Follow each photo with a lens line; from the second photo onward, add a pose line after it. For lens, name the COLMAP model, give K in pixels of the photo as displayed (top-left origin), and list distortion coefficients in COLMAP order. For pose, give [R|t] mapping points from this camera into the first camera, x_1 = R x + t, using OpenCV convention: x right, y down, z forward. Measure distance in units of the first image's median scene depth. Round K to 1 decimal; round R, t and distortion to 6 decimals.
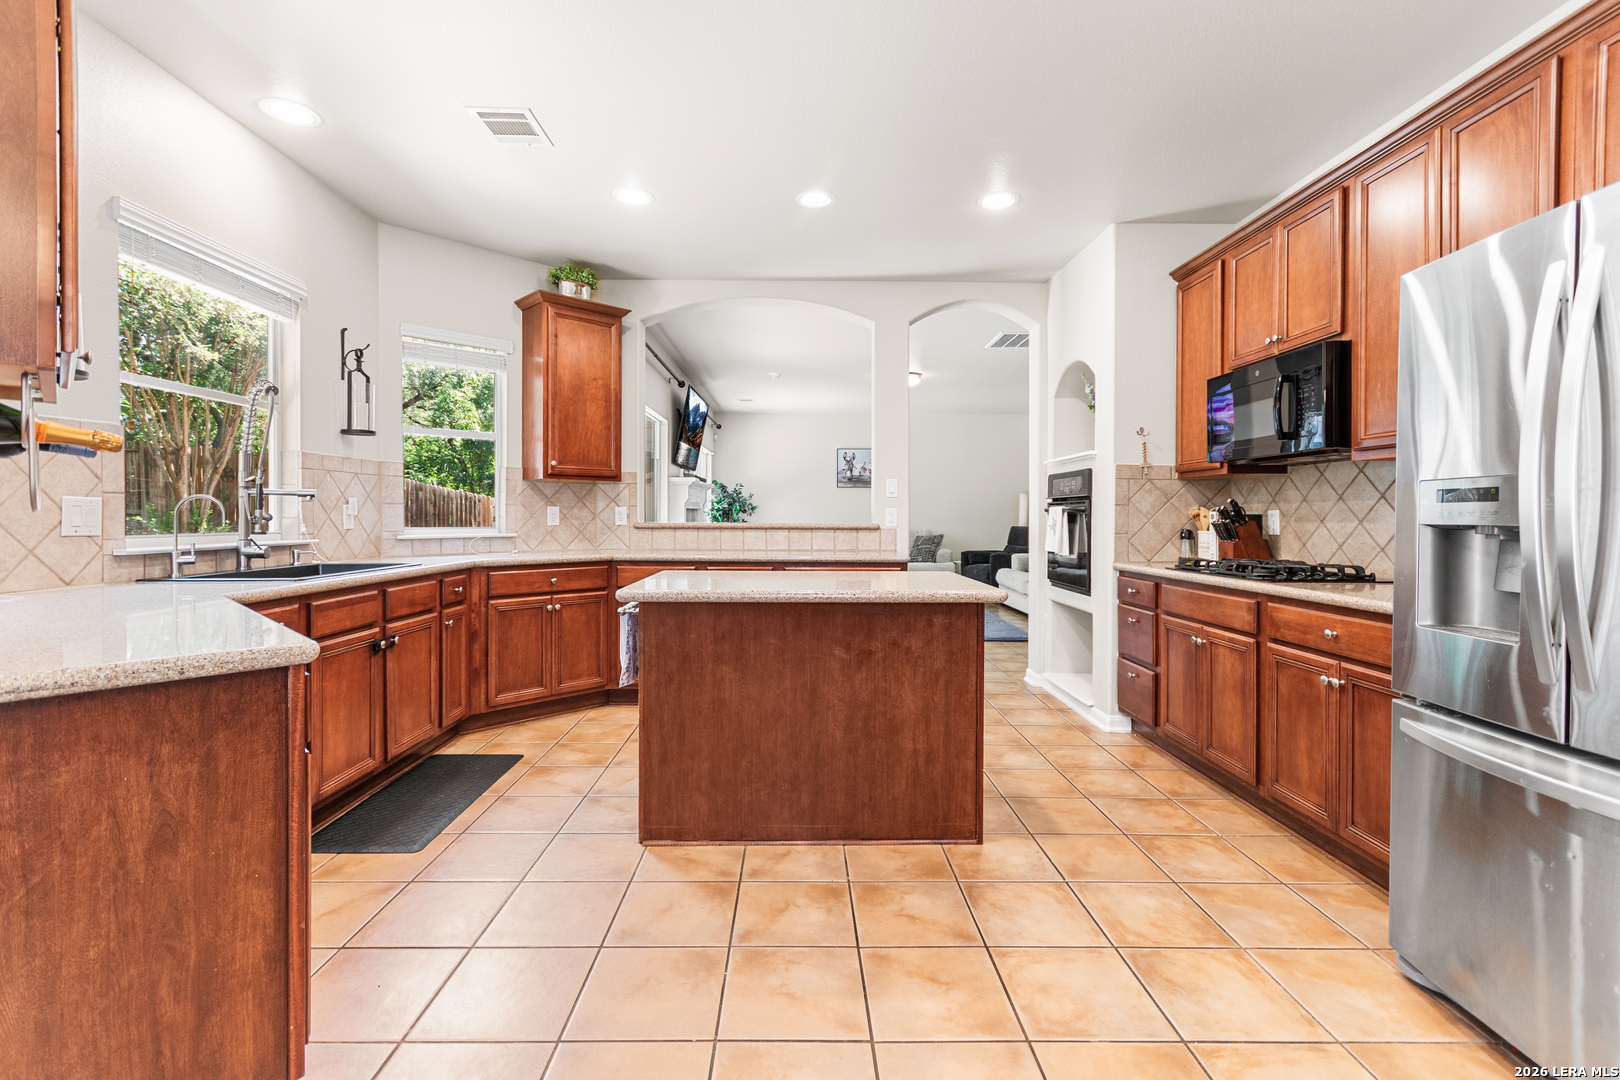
lens RADIAL K [[716.2, 0, 802.8], [0, 716.2, 518.8], [0, 0, 1]] dist [0.004491, -0.000010]
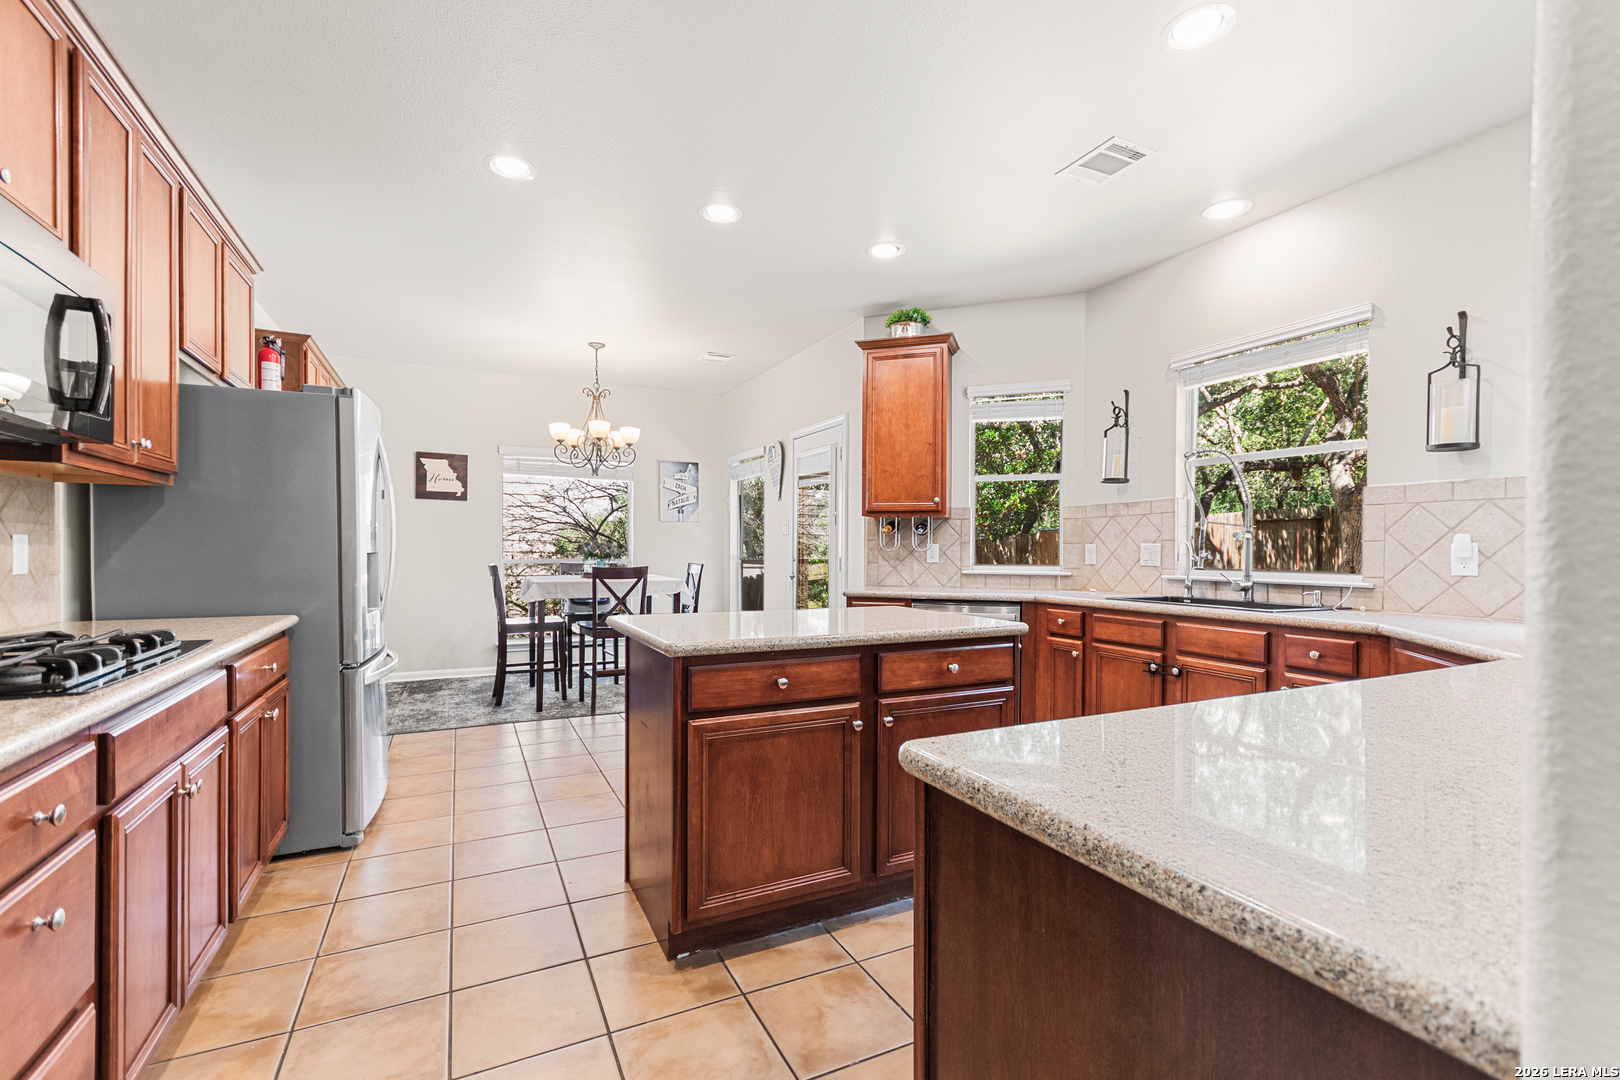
lens RADIAL K [[714.9, 0, 801.5], [0, 714.9, 552.8], [0, 0, 1]] dist [0.003602, 0.000458]
pose [[-0.904549, -0.007109, -0.426311, 0.397643], [-0.011756, 0.999897, 0.008270, -0.009630], [0.426208, 0.012492, -0.904539, 1.741918]]
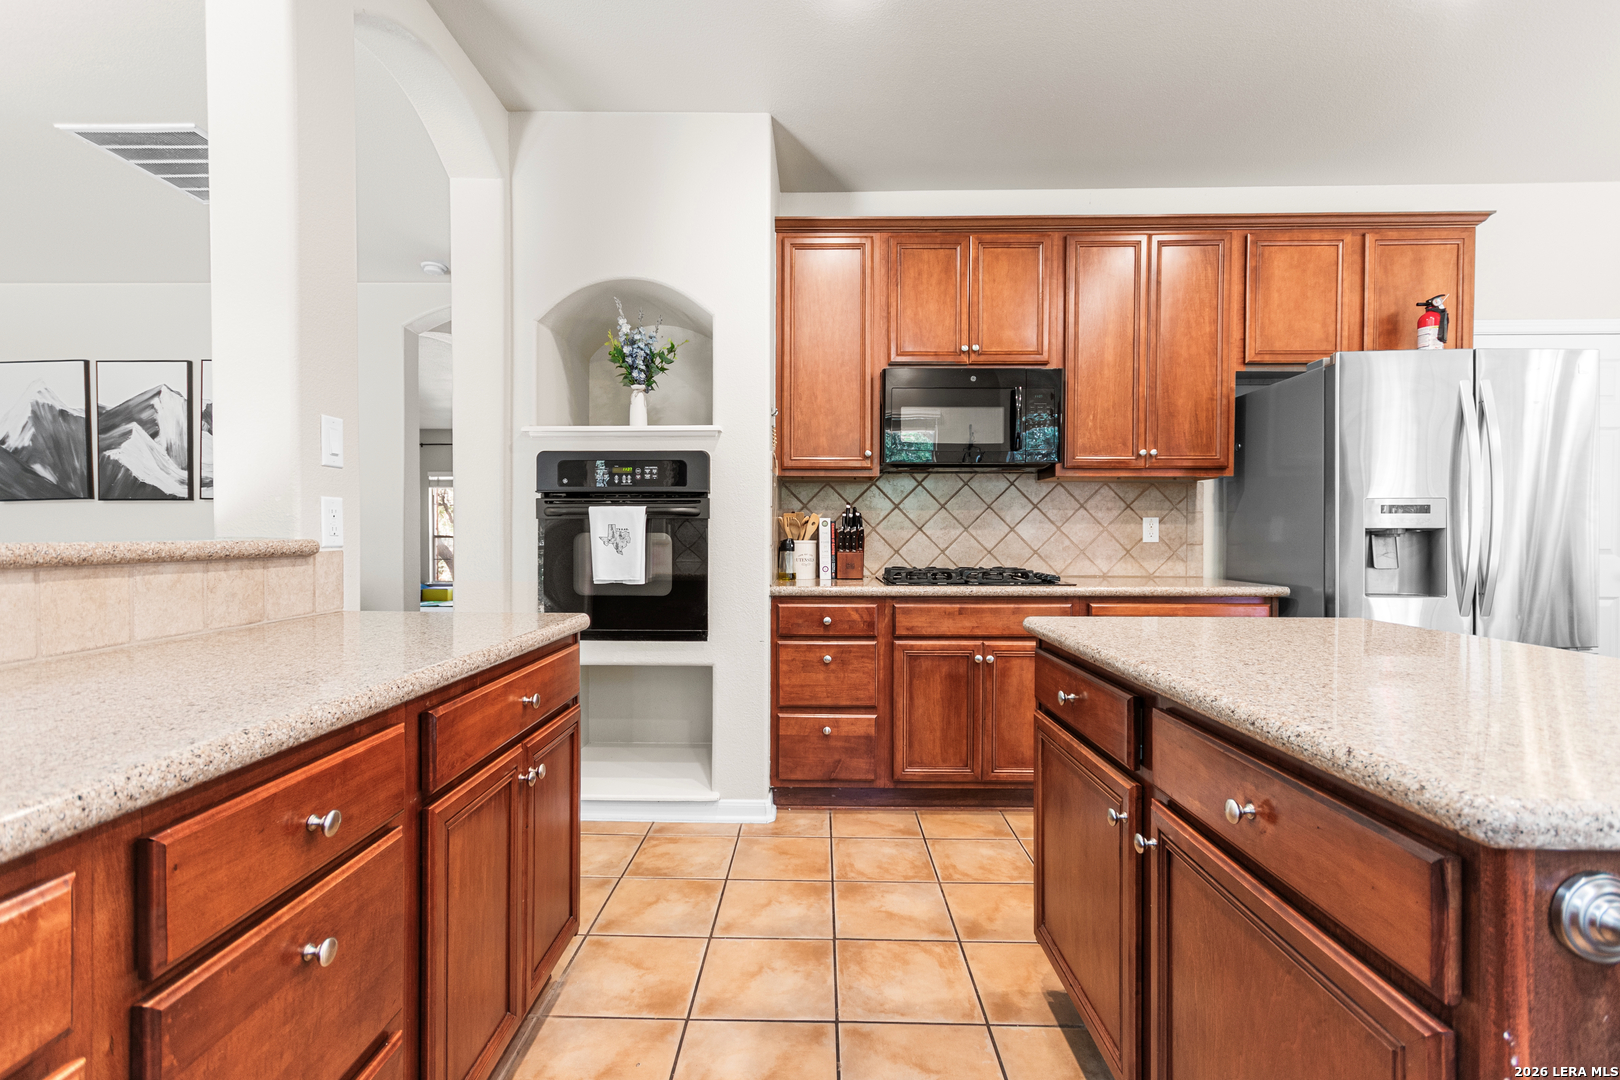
lens RADIAL K [[735.2, 0, 806.6], [0, 735.2, 542.0], [0, 0, 1]] dist [0.007632, -0.000432]
pose [[0.030318, -0.018251, 0.999374, -0.414360], [0.002695, 0.999831, 0.018177, 0.003613], [-0.999537, 0.002142, 0.030362, 1.262451]]
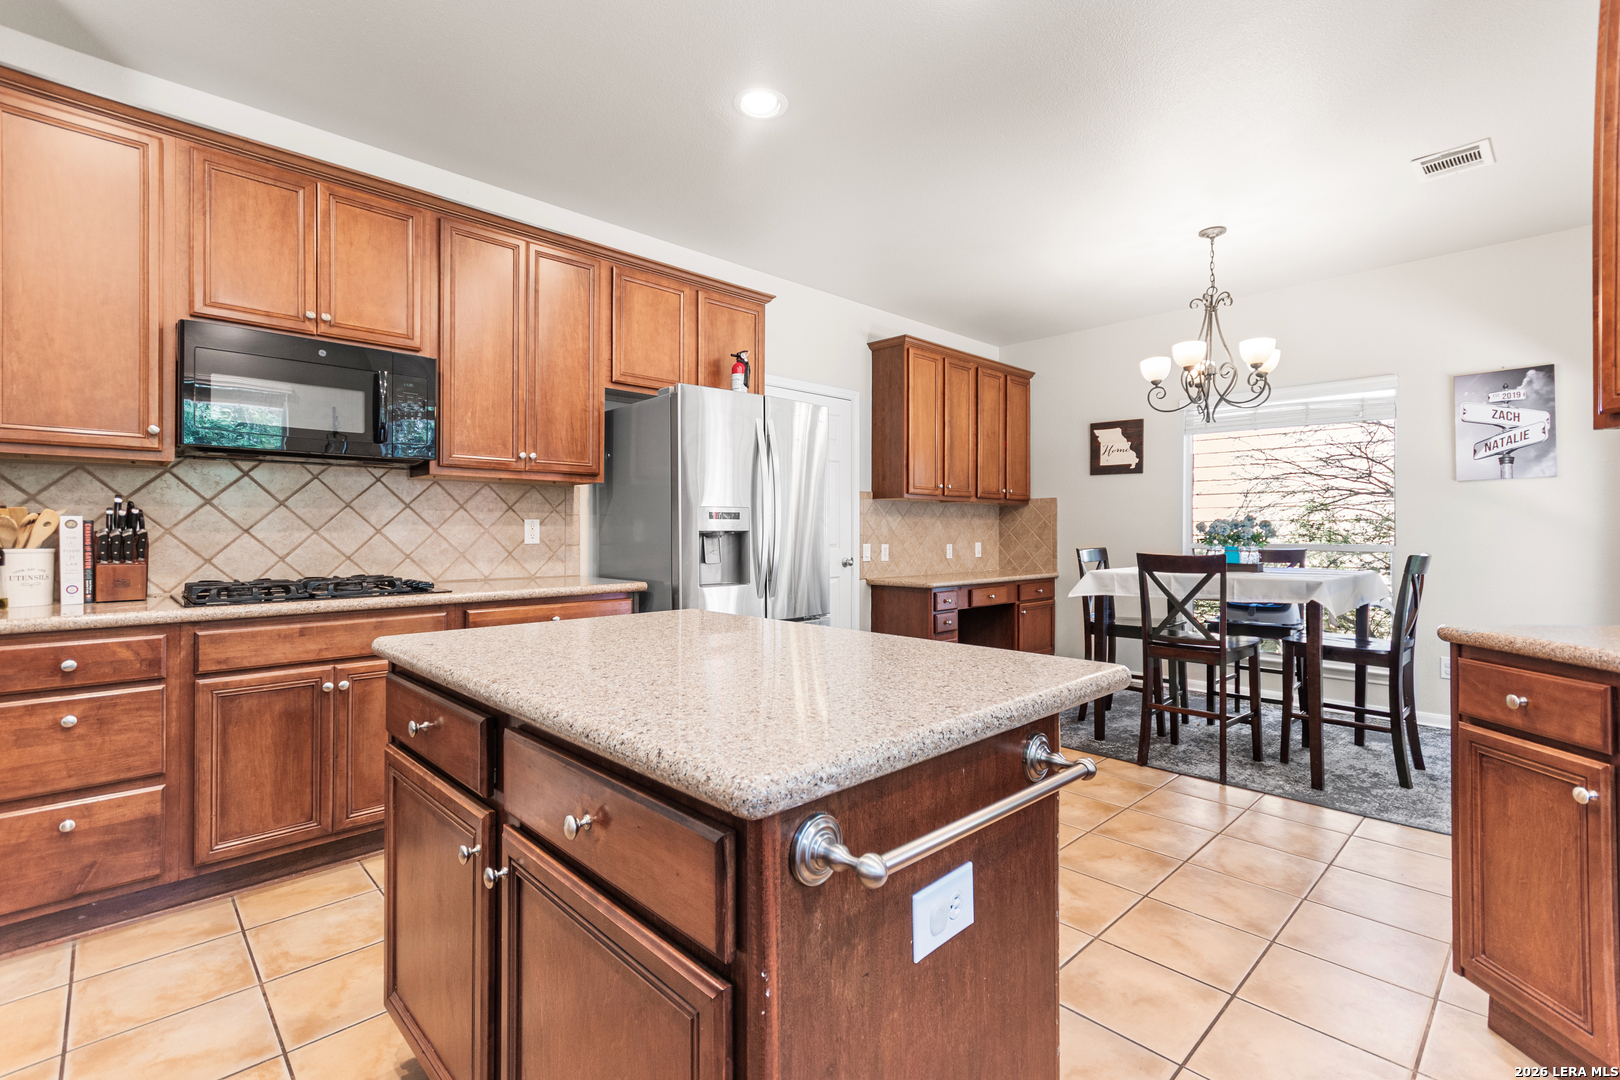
lens RADIAL K [[724.0, 0, 807.3], [0, 724.0, 530.3], [0, 0, 1]] dist [0.008531, 0.000073]
pose [[-0.683020, -0.005520, 0.730379, -0.388308], [-0.000699, 0.999976, 0.006903, -0.003447], [-0.730400, 0.004205, -0.683007, 1.226062]]
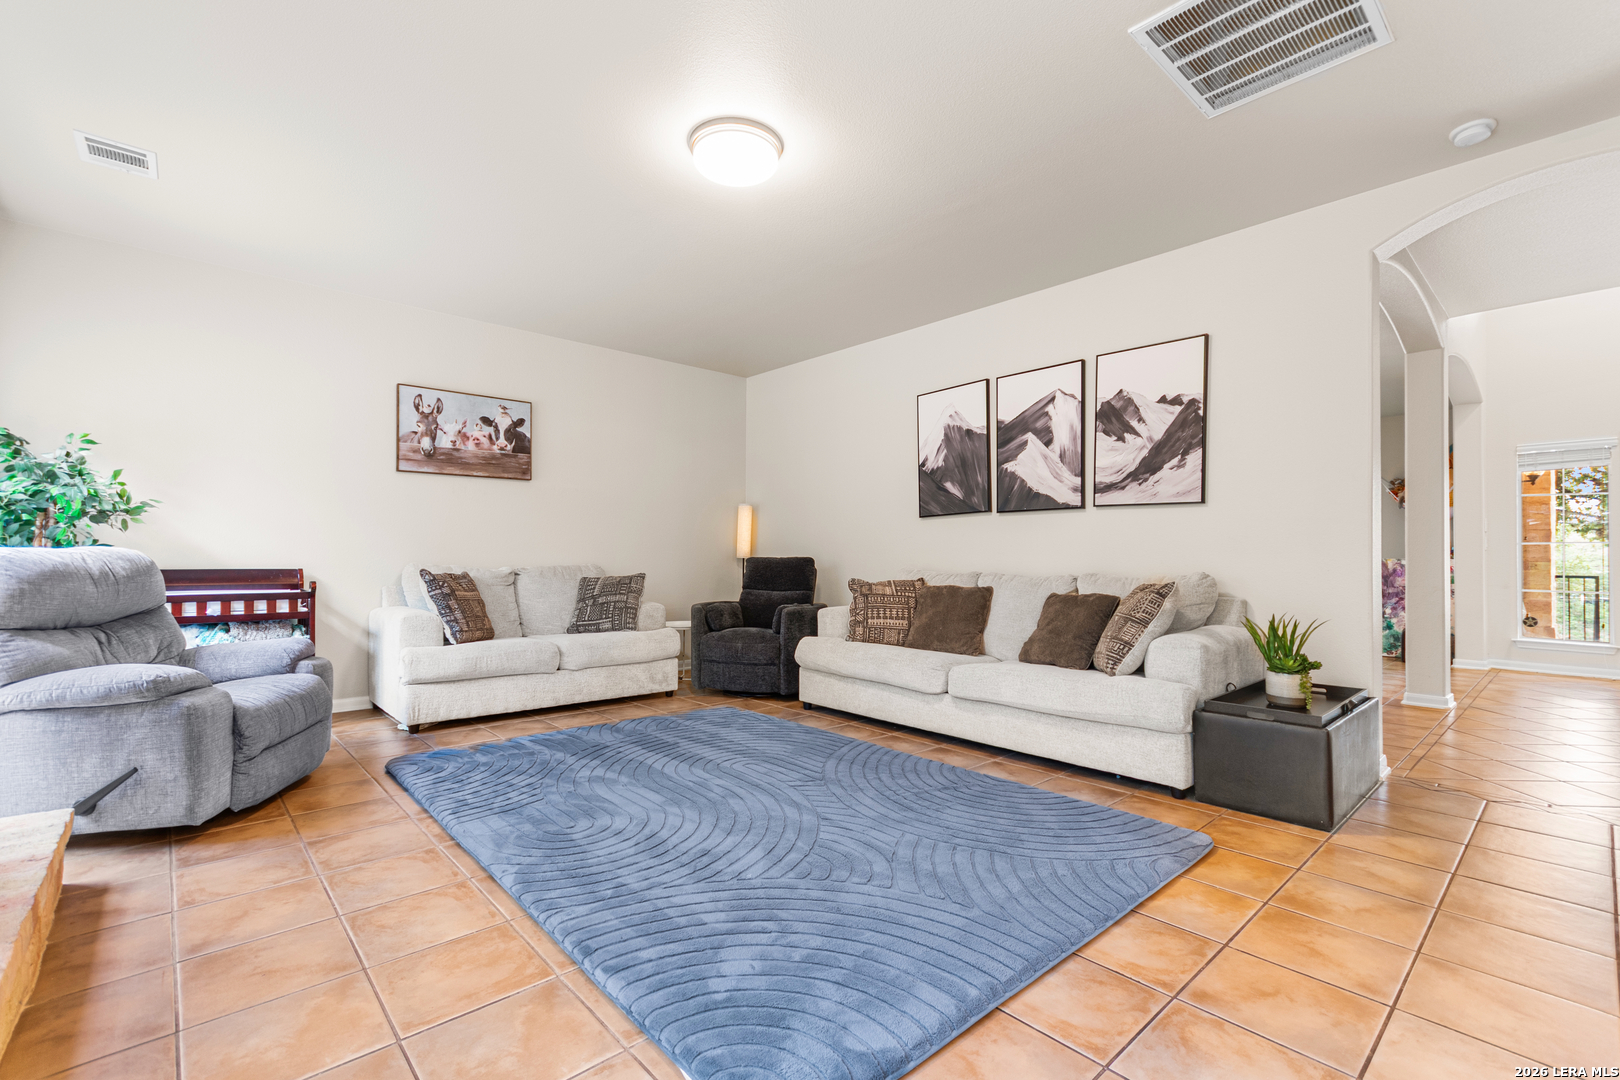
lens RADIAL K [[715.2, 0, 808.3], [0, 715.2, 545.4], [0, 0, 1]] dist [0.007189, 0.000177]
pose [[0.747790, 0.007423, 0.663894, -0.213713], [0.002961, 0.999890, -0.014515, 0.034247], [-0.663928, 0.012820, 0.747686, 1.973585]]
